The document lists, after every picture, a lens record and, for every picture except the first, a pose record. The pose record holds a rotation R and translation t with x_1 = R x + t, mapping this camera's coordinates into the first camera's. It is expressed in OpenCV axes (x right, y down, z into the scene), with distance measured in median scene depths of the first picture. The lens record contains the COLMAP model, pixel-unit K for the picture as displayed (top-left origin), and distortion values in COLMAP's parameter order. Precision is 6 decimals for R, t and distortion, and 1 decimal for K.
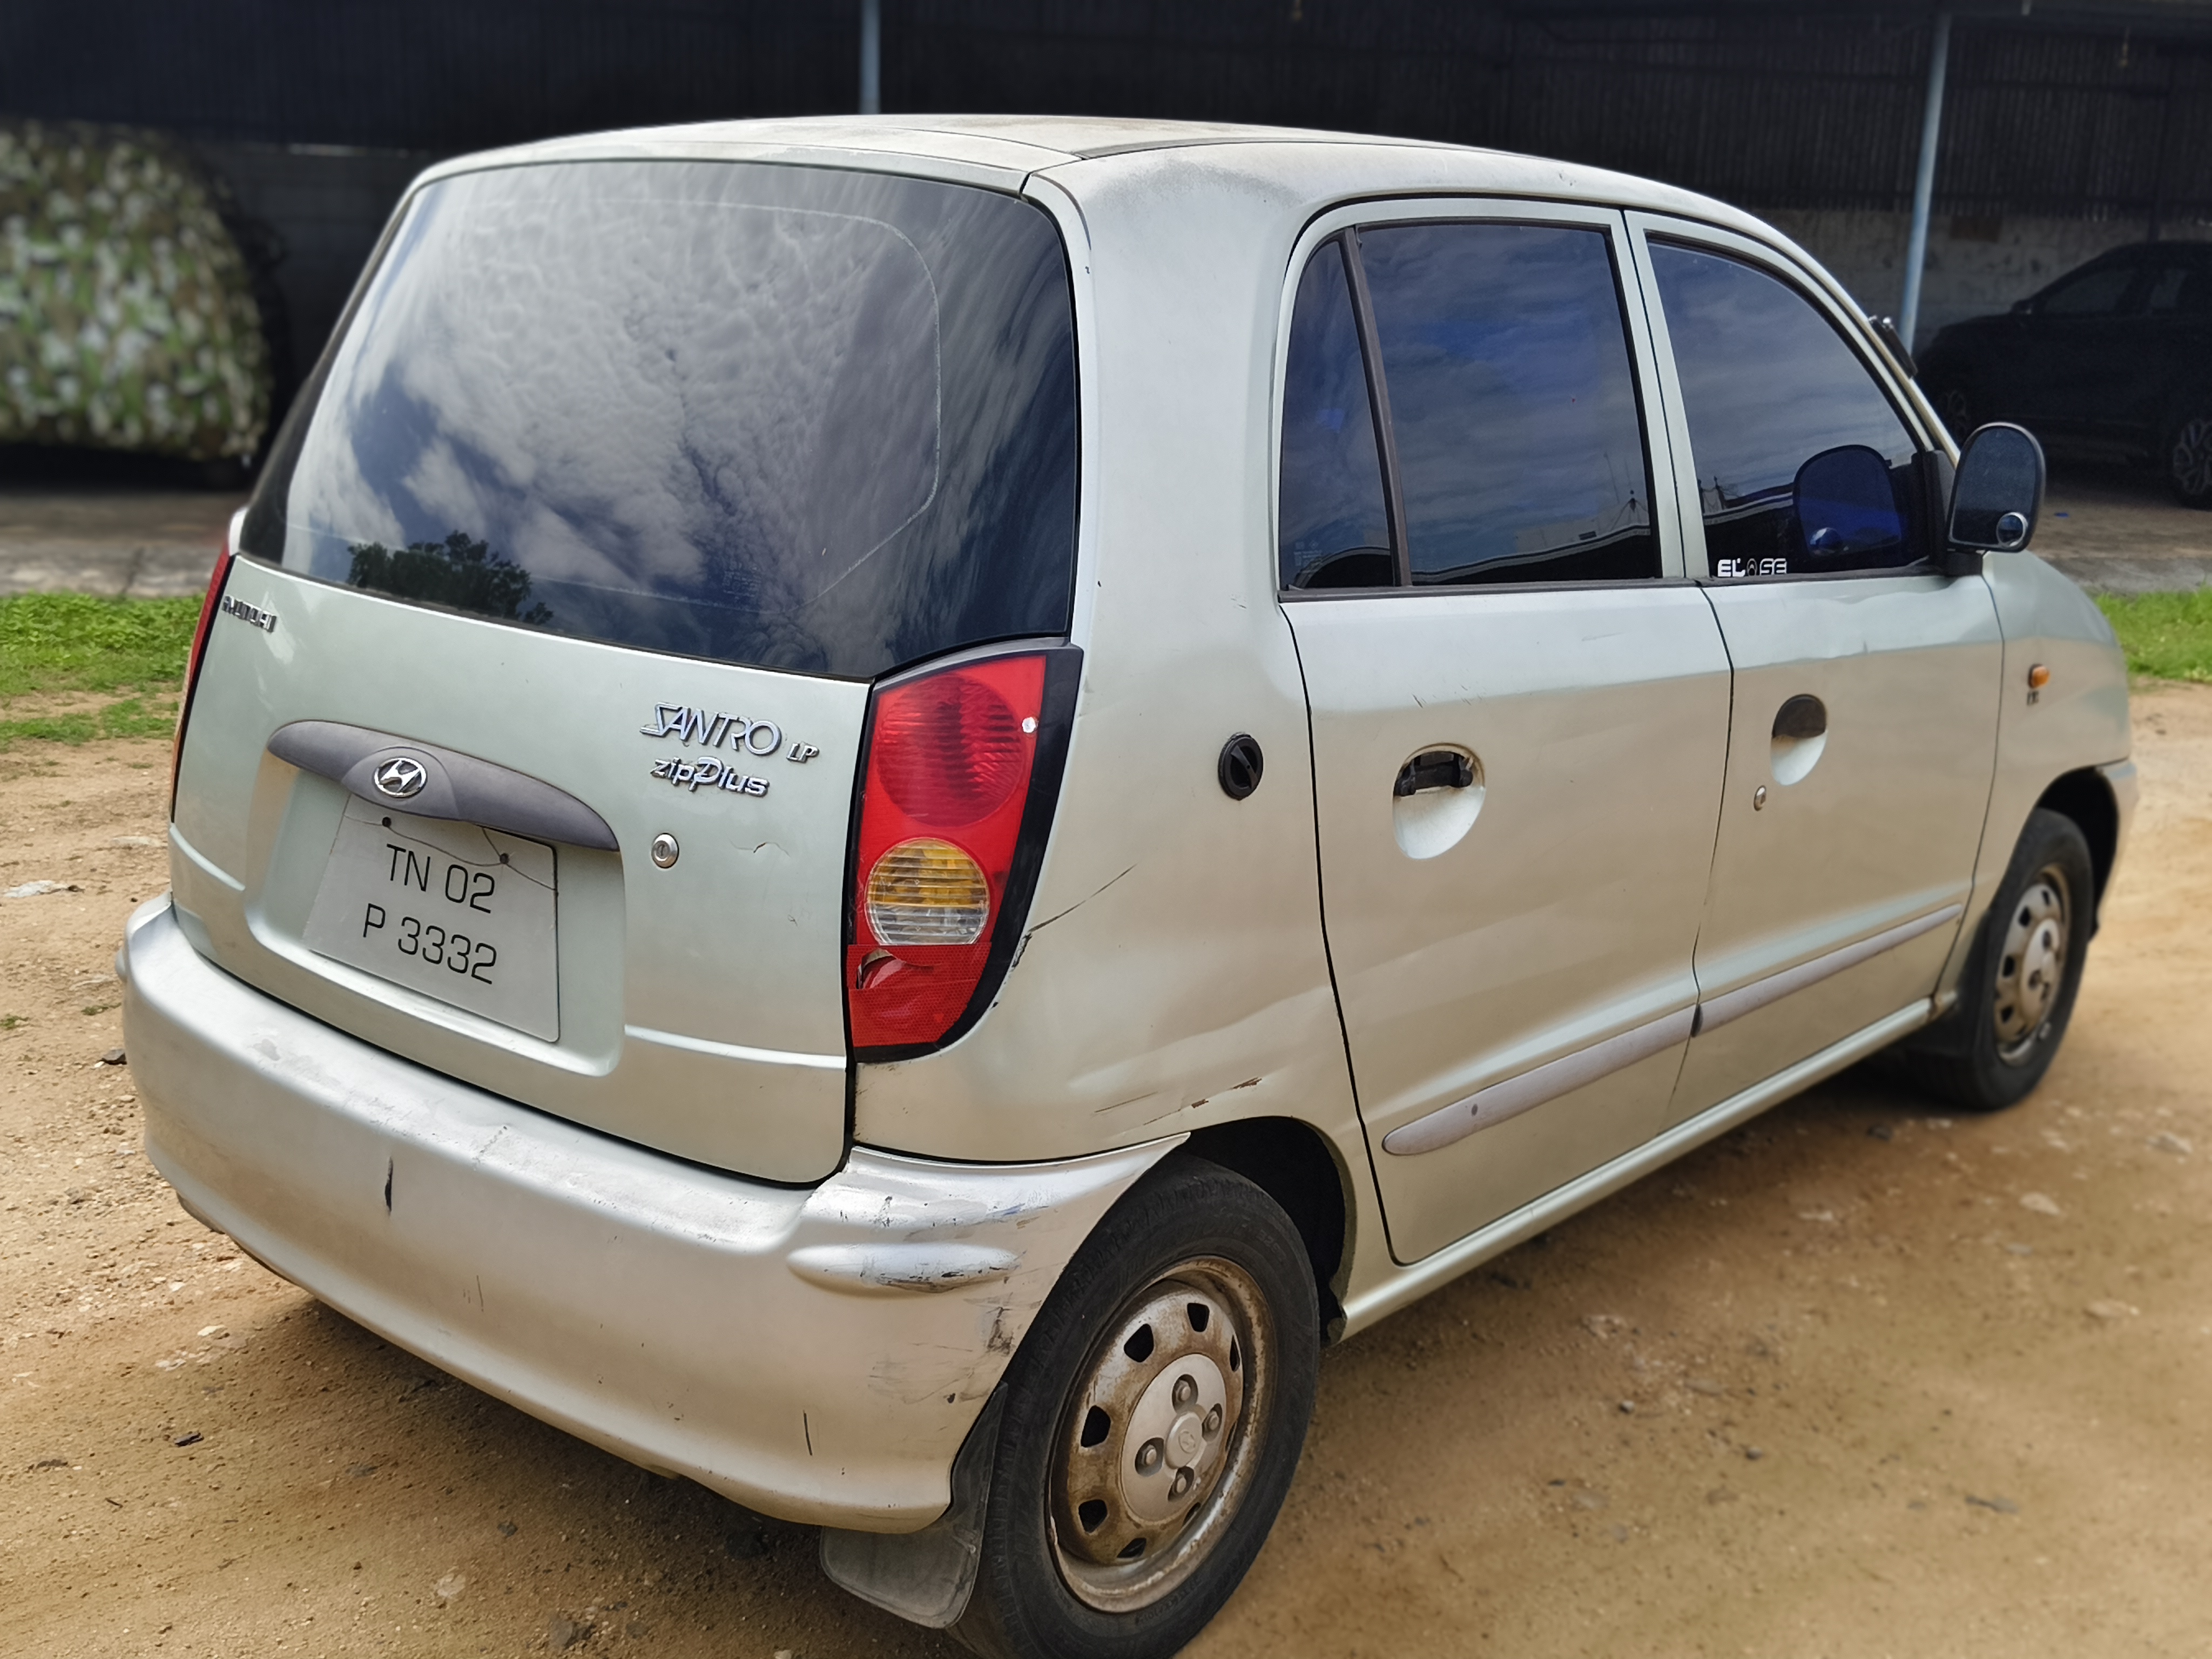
lens RADIAL K [[2336.0, 0, 1082.1], [0, 2336.0, 828.7], [0, 0, 1]] dist [0.099244, -0.170159]
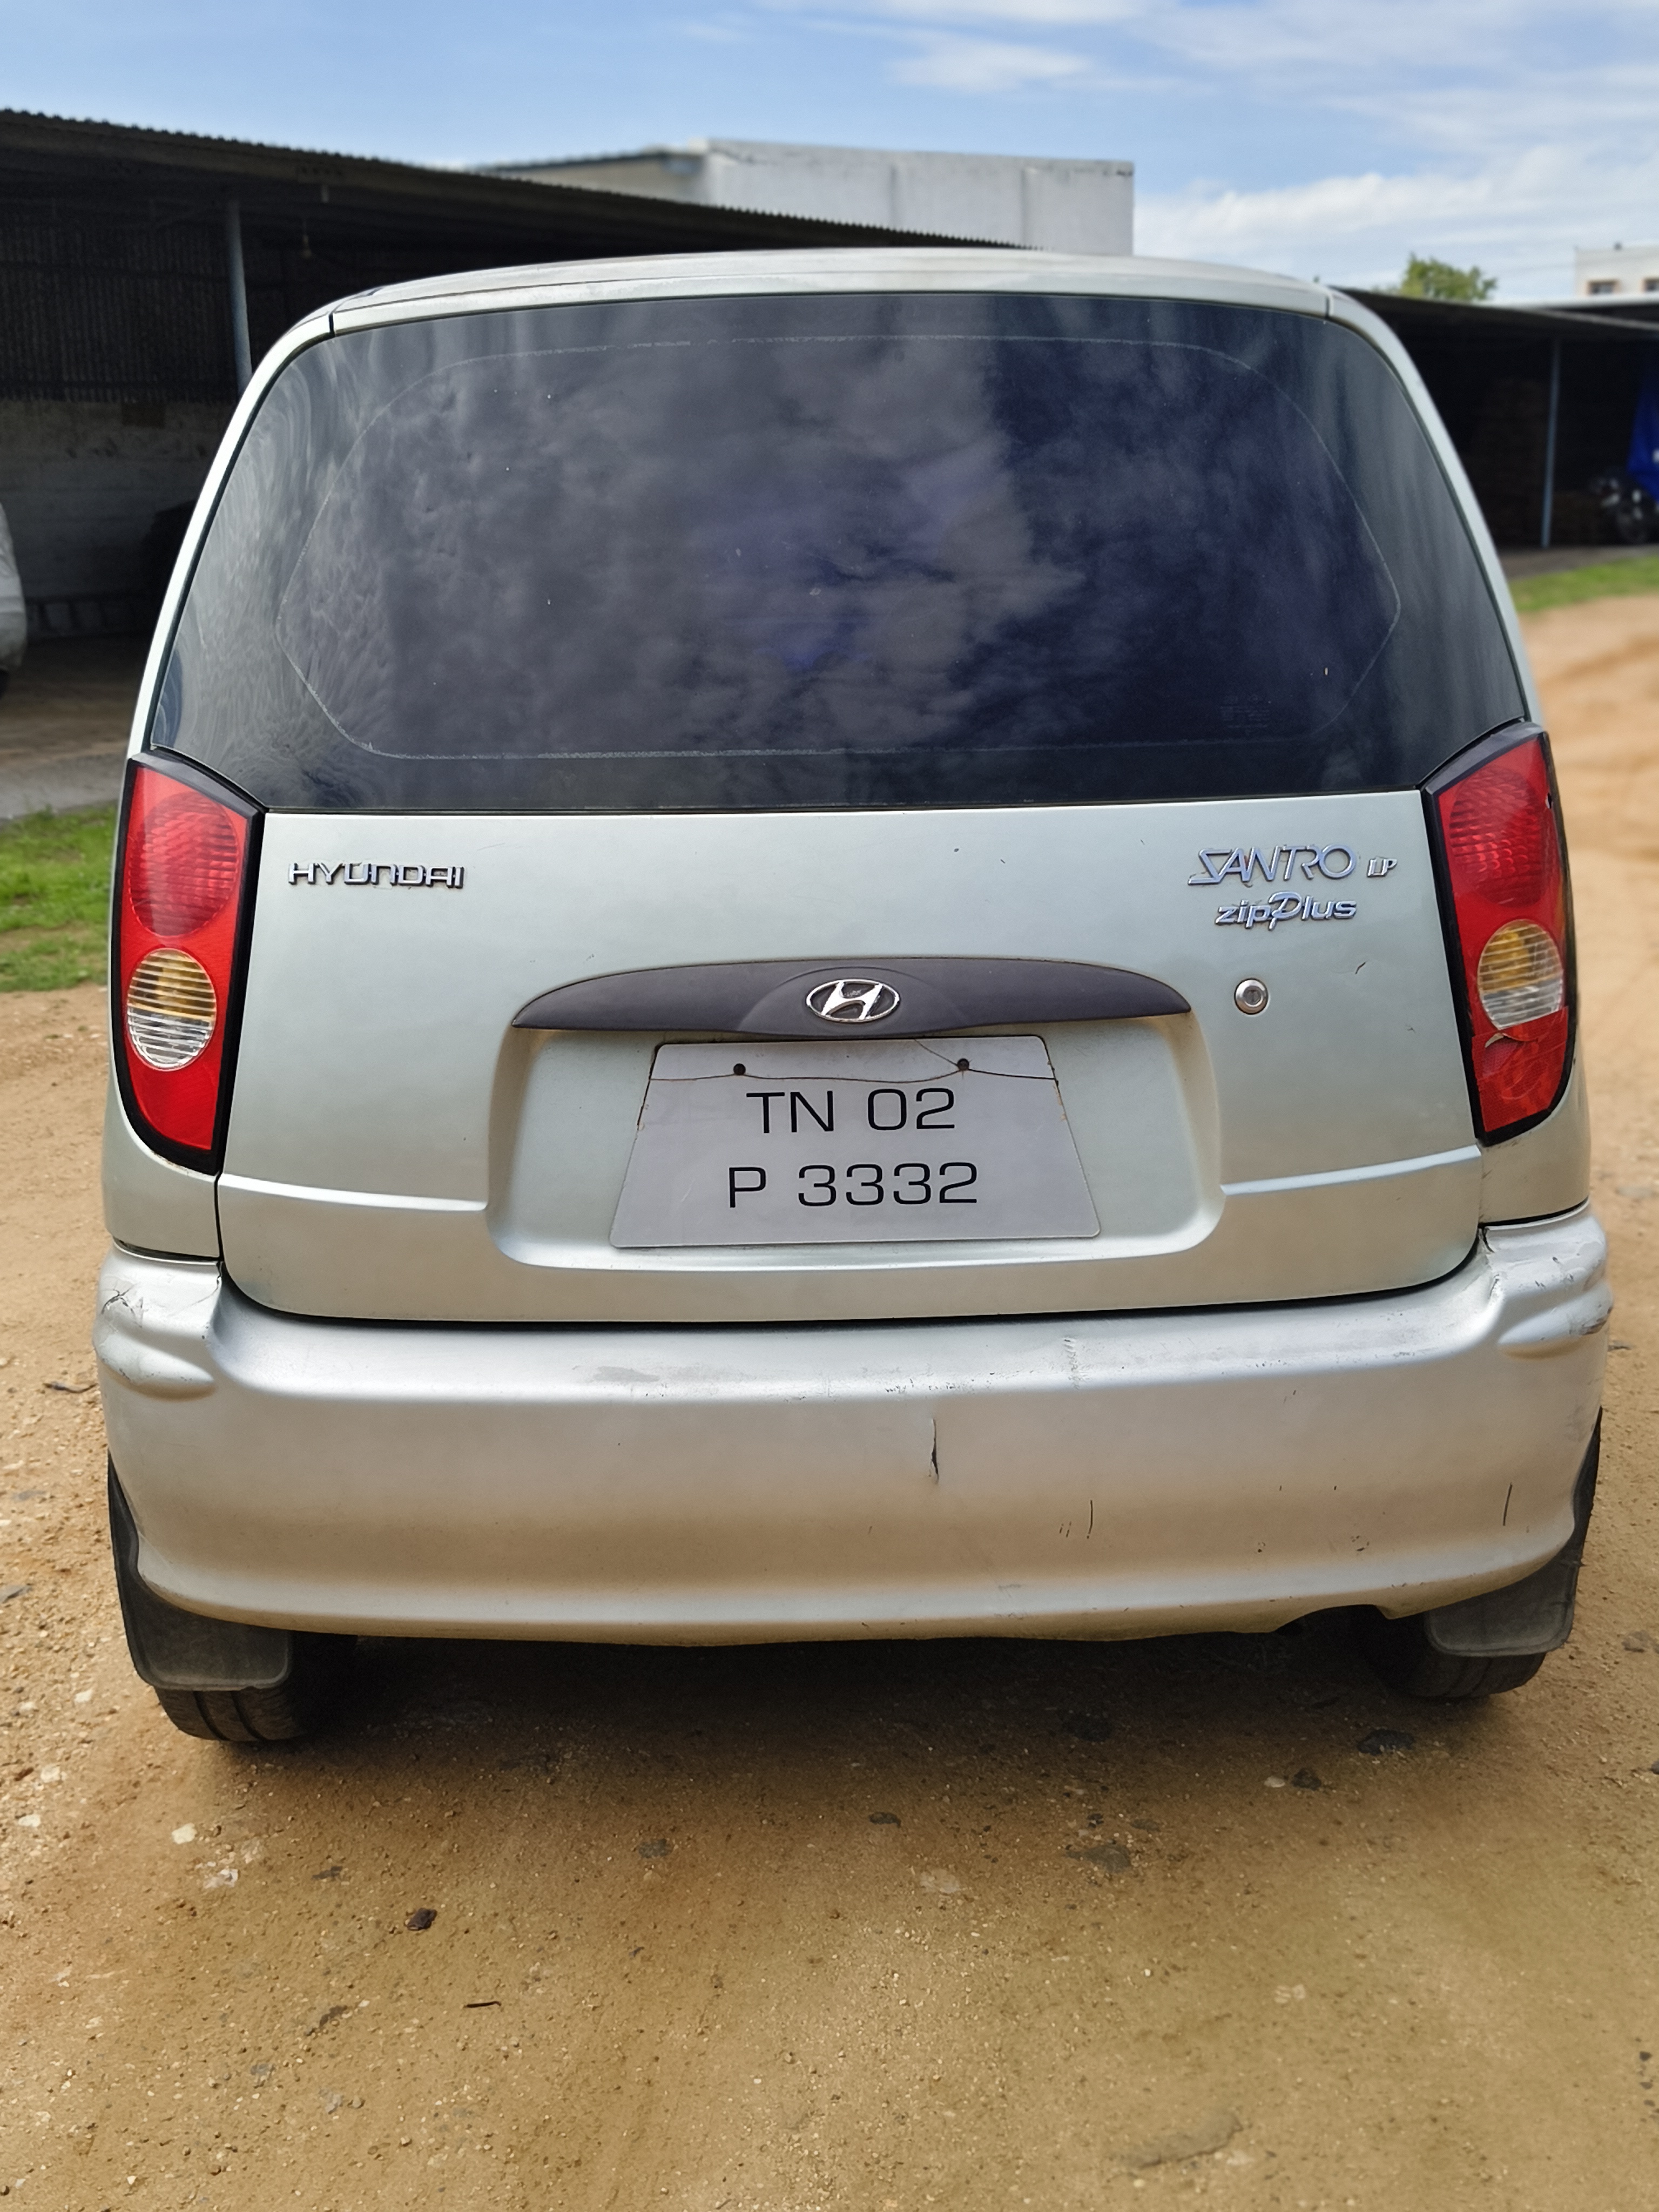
lens RADIAL K [[2336.0, 0, 830.0], [0, 2336.0, 1051.4], [0, 0, 1]] dist [0.099244, -0.170159]
pose [[0.737180, -0.208069, 0.642863, -0.851761], [0.201766, 0.975786, 0.084454, -0.078059], [-0.644868, 0.067450, 0.761311, 0.335073]]
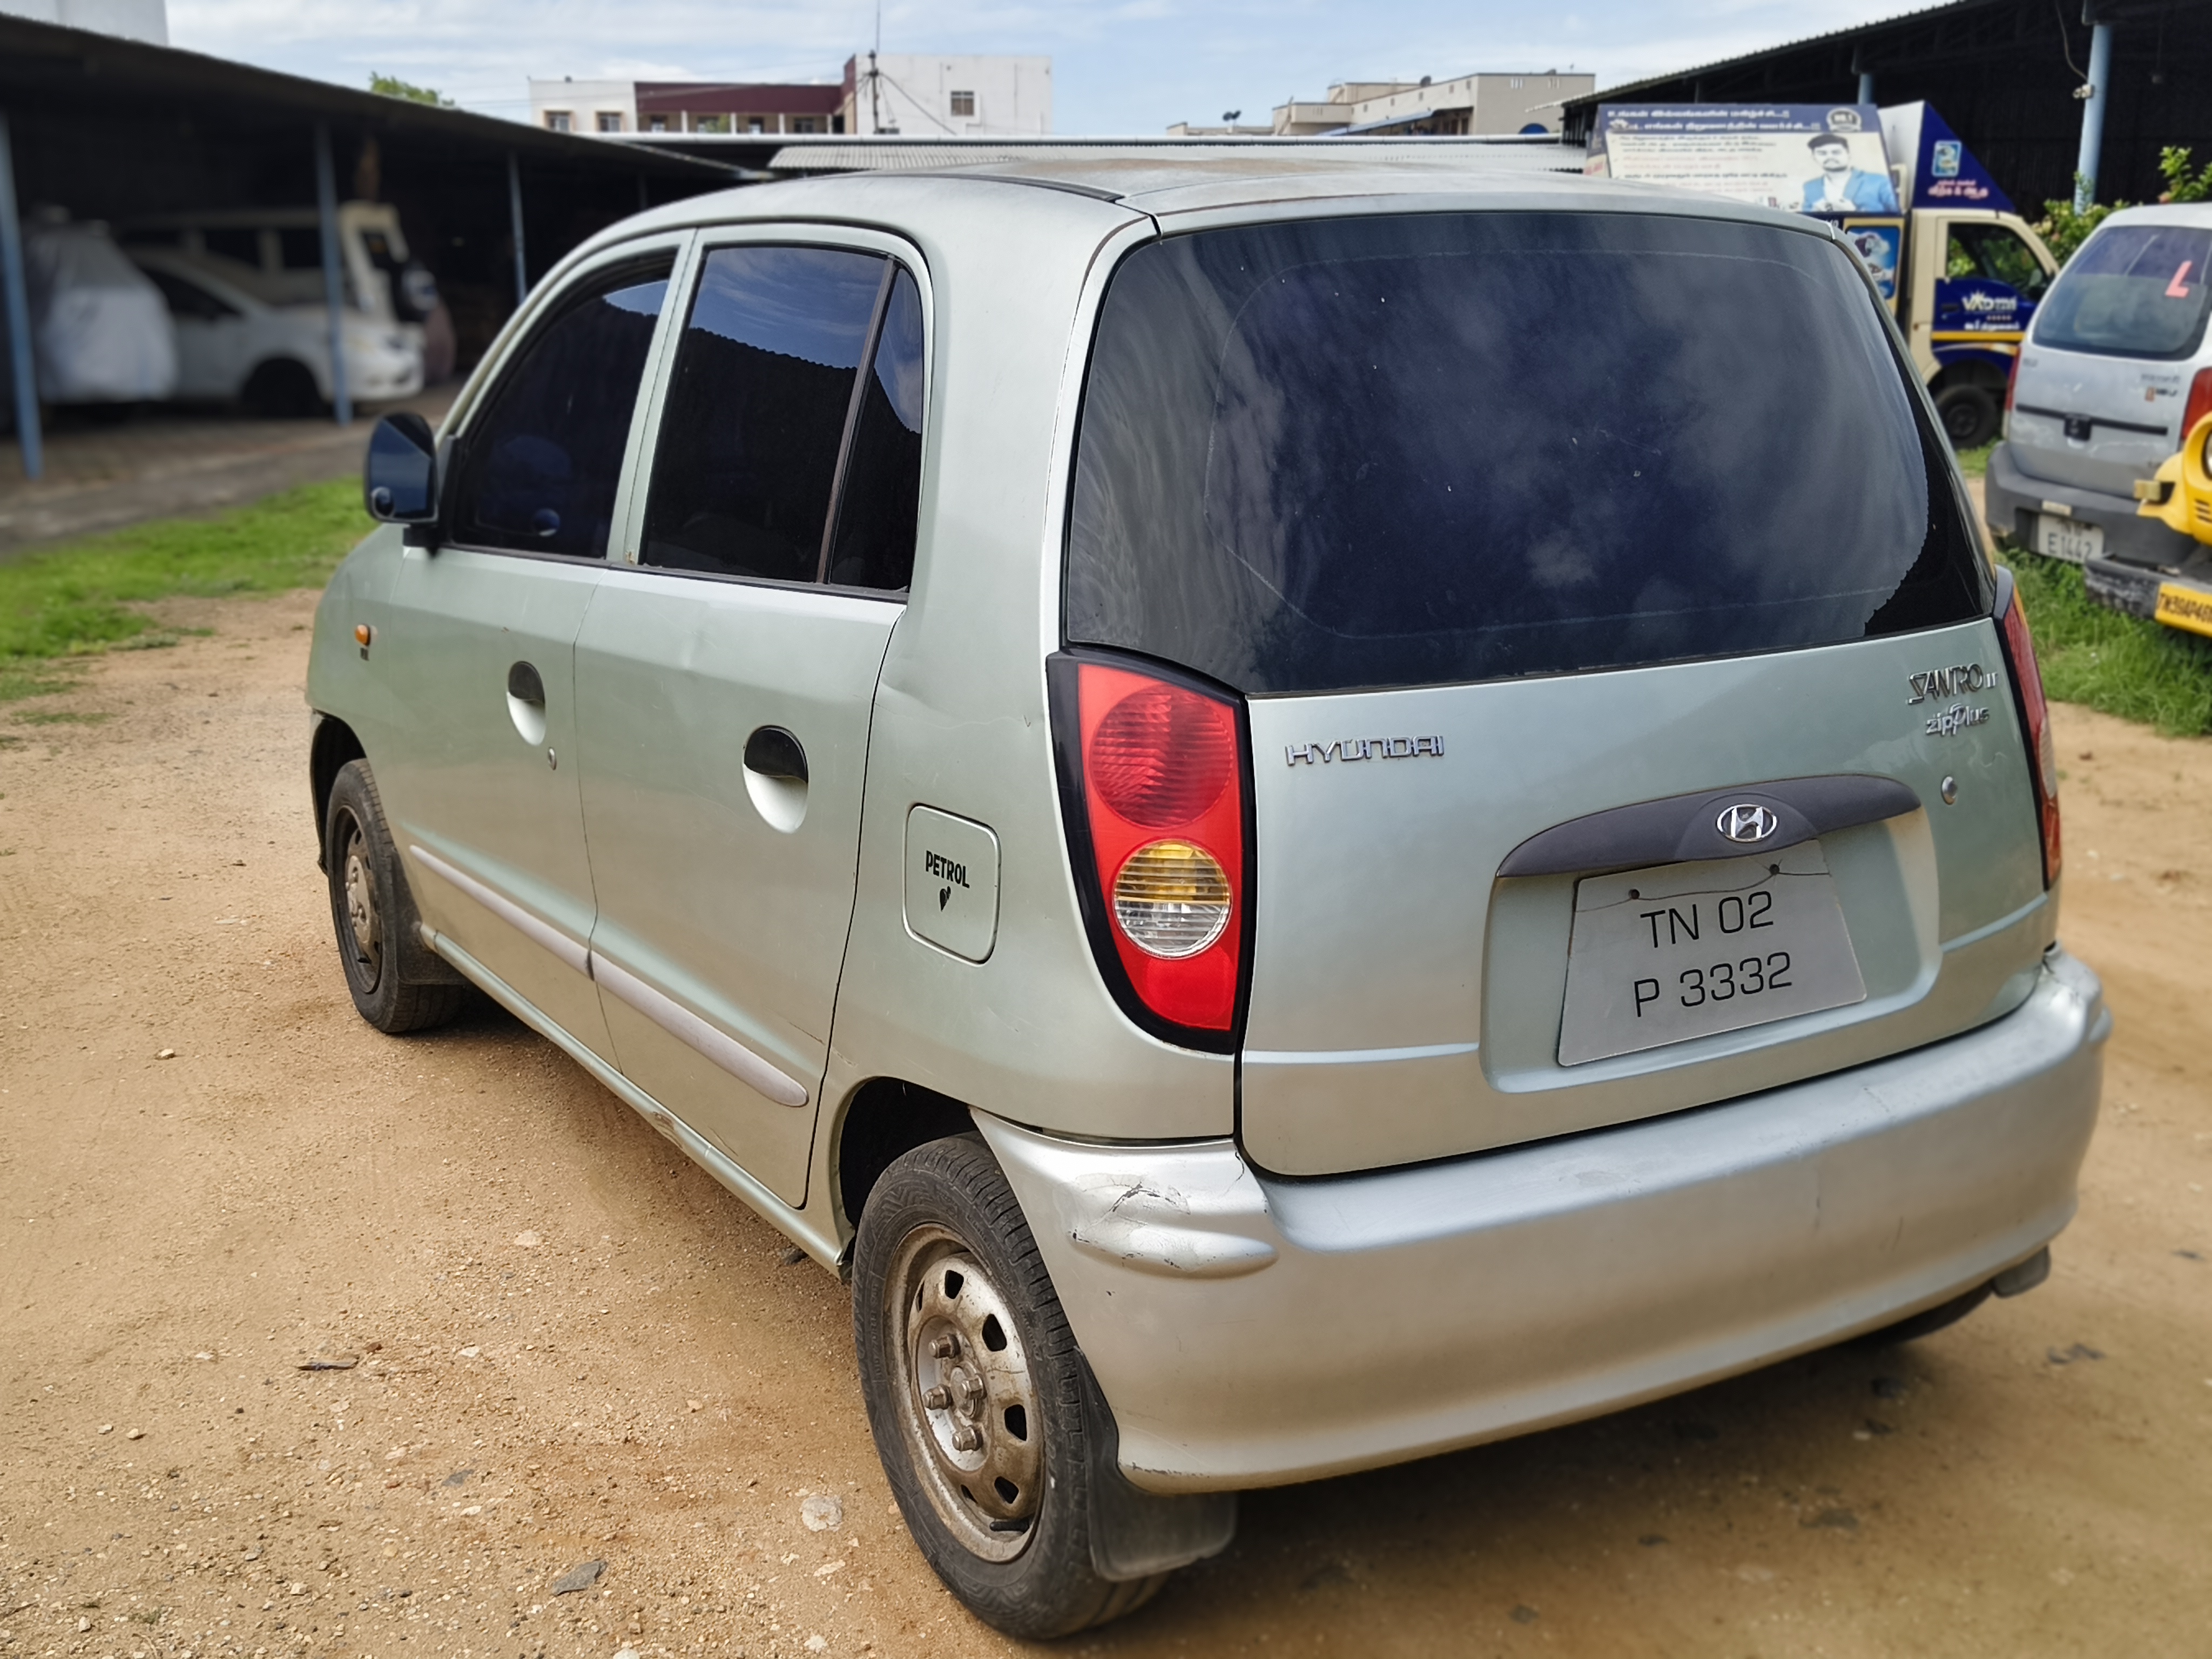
lens RADIAL K [[2336.0, 0, 1082.1], [0, 2336.0, 828.7], [0, 0, 1]] dist [0.099244, -0.170159]
pose [[0.301597, -0.251386, 0.919698, -1.301637], [0.236097, 0.954263, 0.183411, -0.271923], [-0.923741, 0.161822, 0.347155, 0.899691]]
